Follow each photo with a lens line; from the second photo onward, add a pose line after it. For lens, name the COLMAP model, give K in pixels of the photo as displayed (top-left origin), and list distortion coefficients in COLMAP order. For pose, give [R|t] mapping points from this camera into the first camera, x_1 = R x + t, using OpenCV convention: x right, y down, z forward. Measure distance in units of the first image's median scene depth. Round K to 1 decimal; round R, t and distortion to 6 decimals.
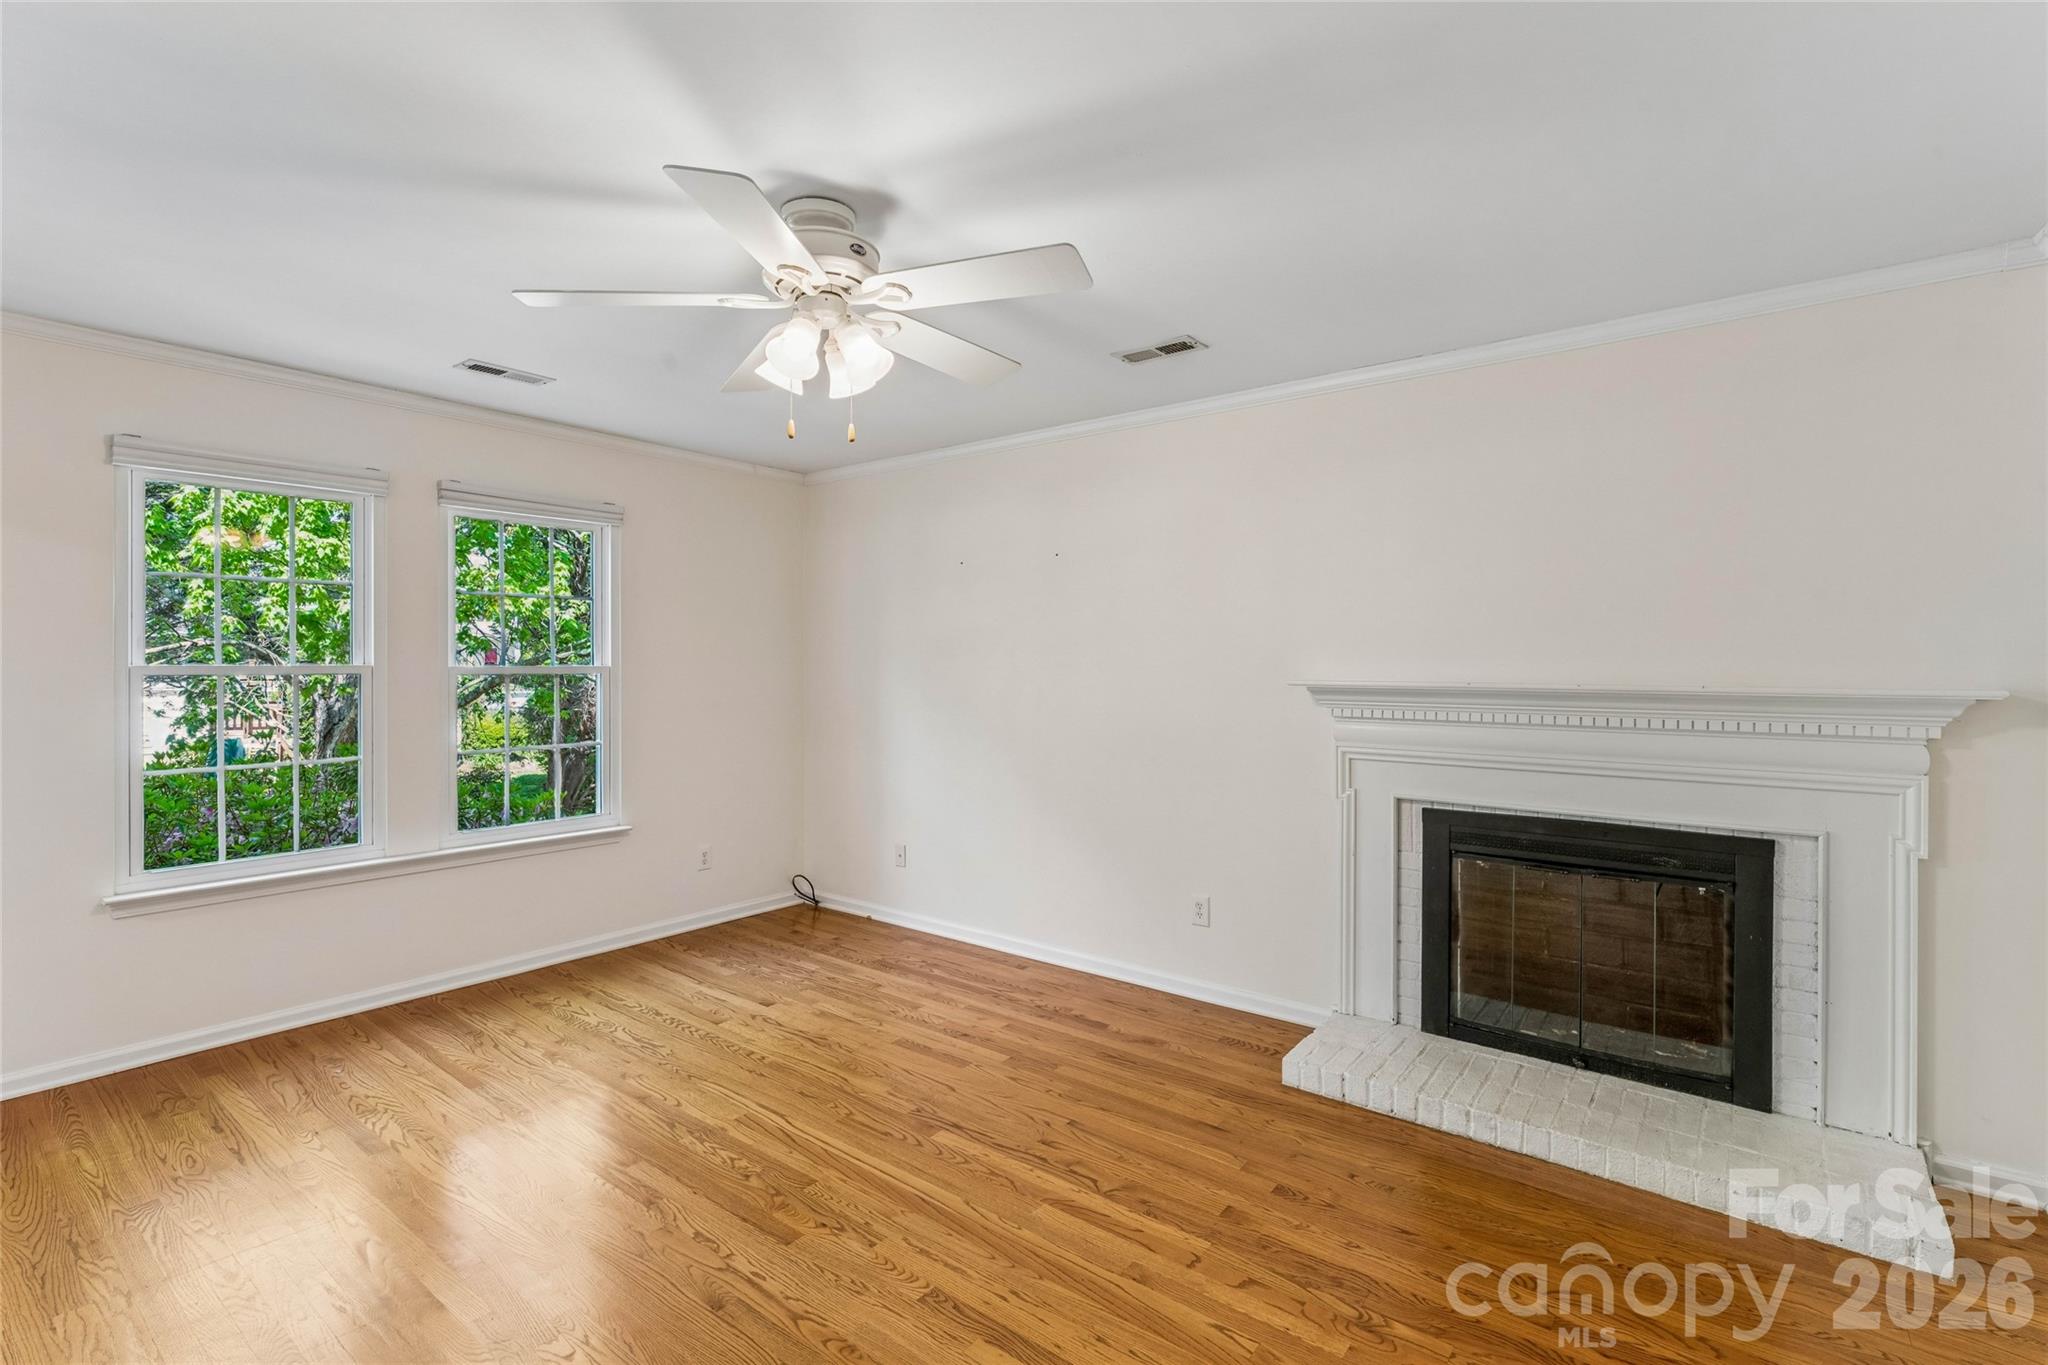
lens RADIAL K [[914.2, 0, 1021.5], [0, 914.2, 669.9], [0, 0, 1]] dist [0.000236, -0.000004]
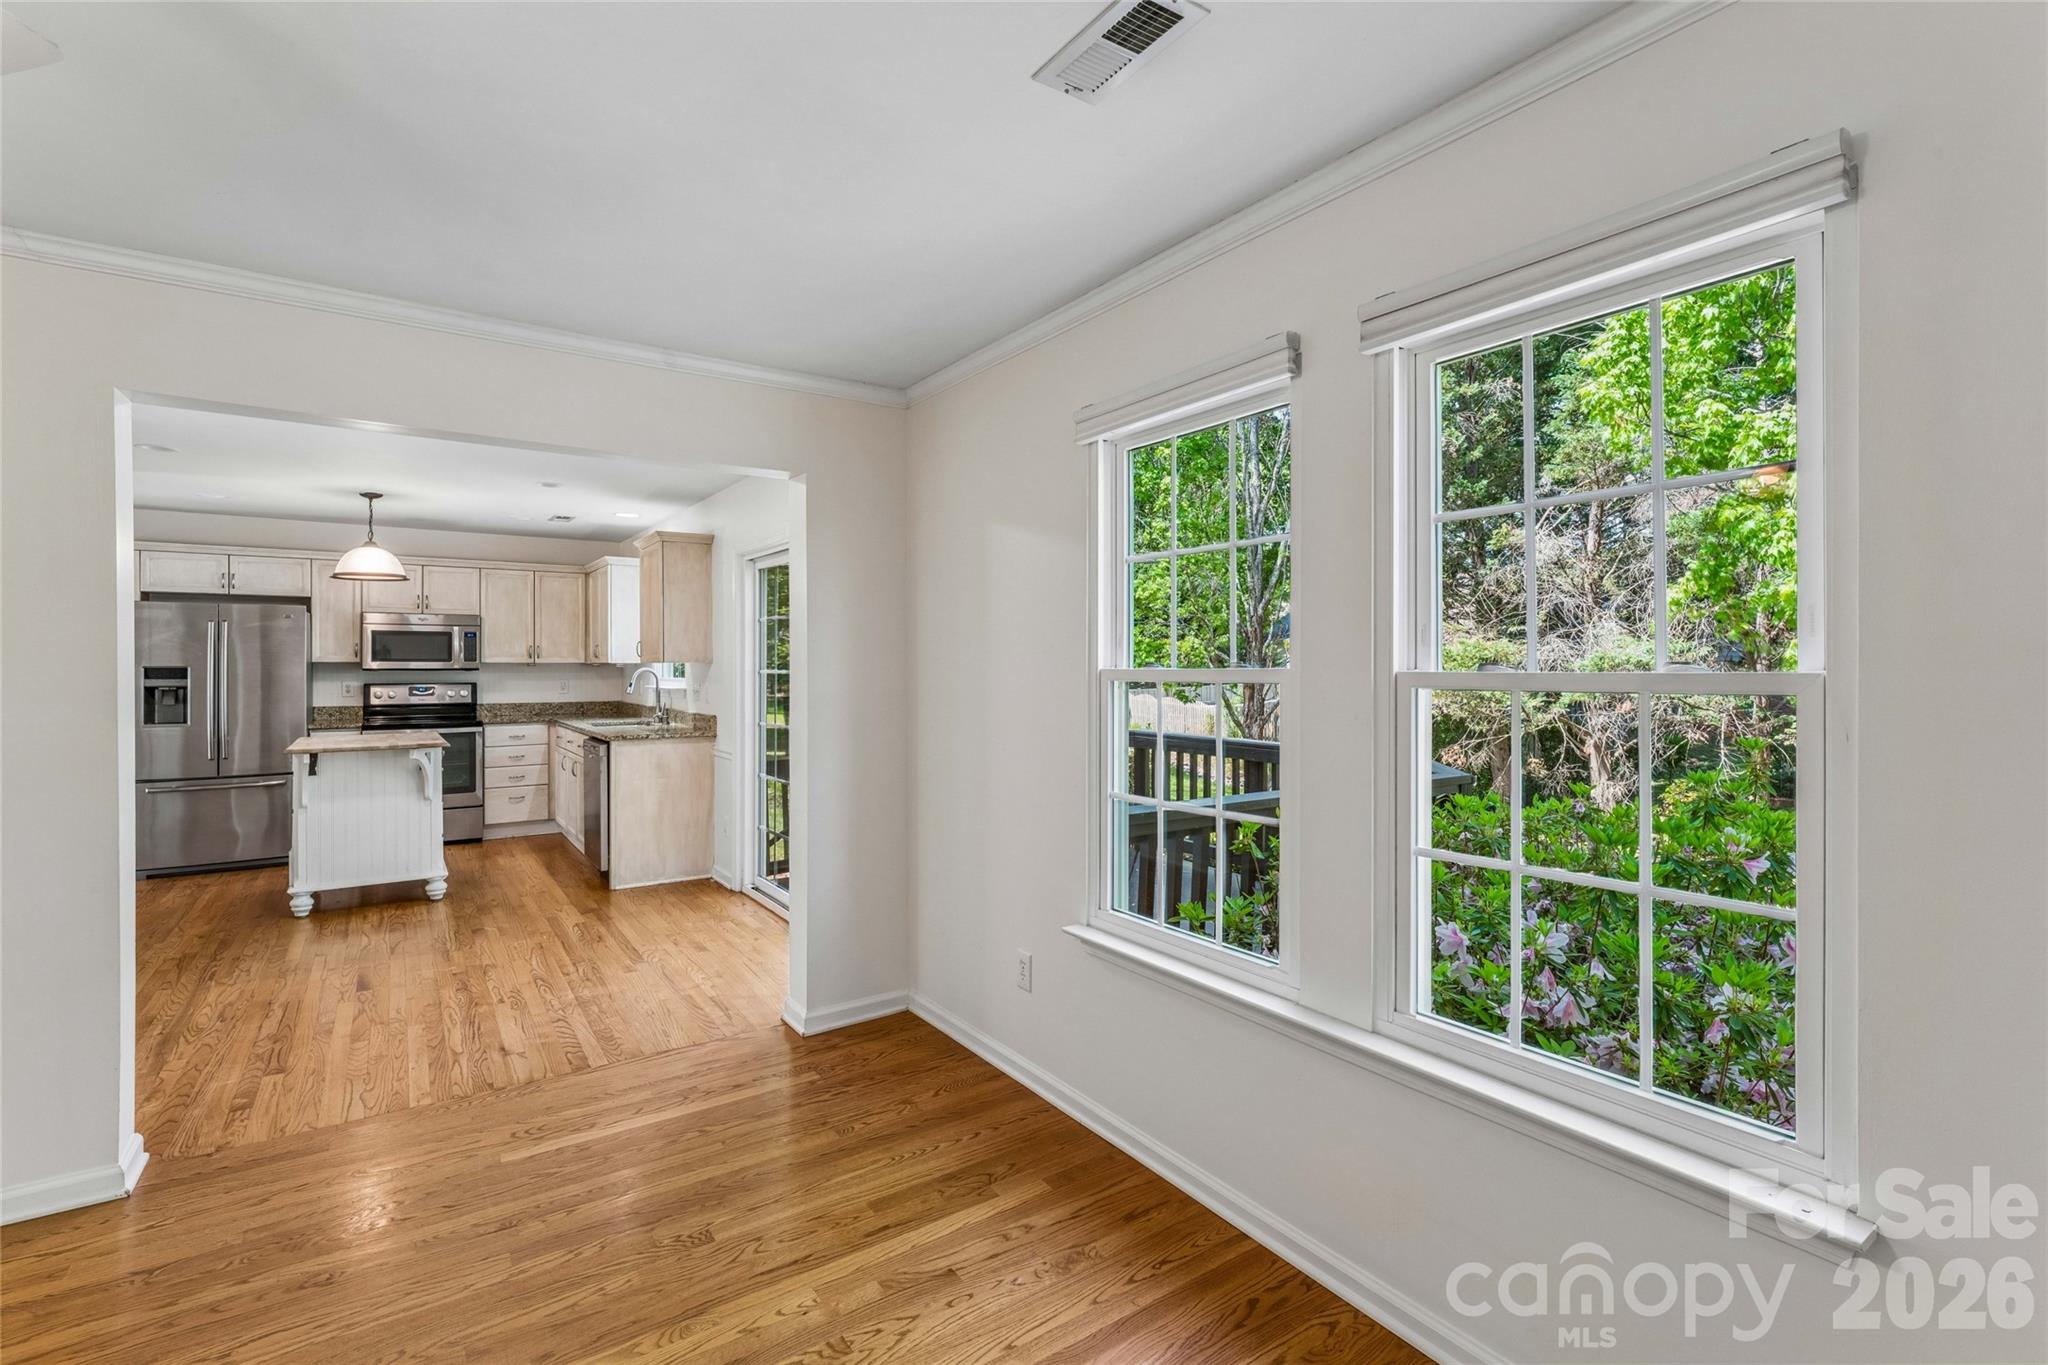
lens RADIAL K [[914.2, 0, 1021.5], [0, 914.2, 669.9], [0, 0, 1]] dist [0.000236, -0.000004]
pose [[-0.307826, 0.000340, -0.951443, -0.130245], [-0.004405, 0.999989, 0.001783, 0.002436], [0.951432, 0.004740, -0.307821, 1.191269]]
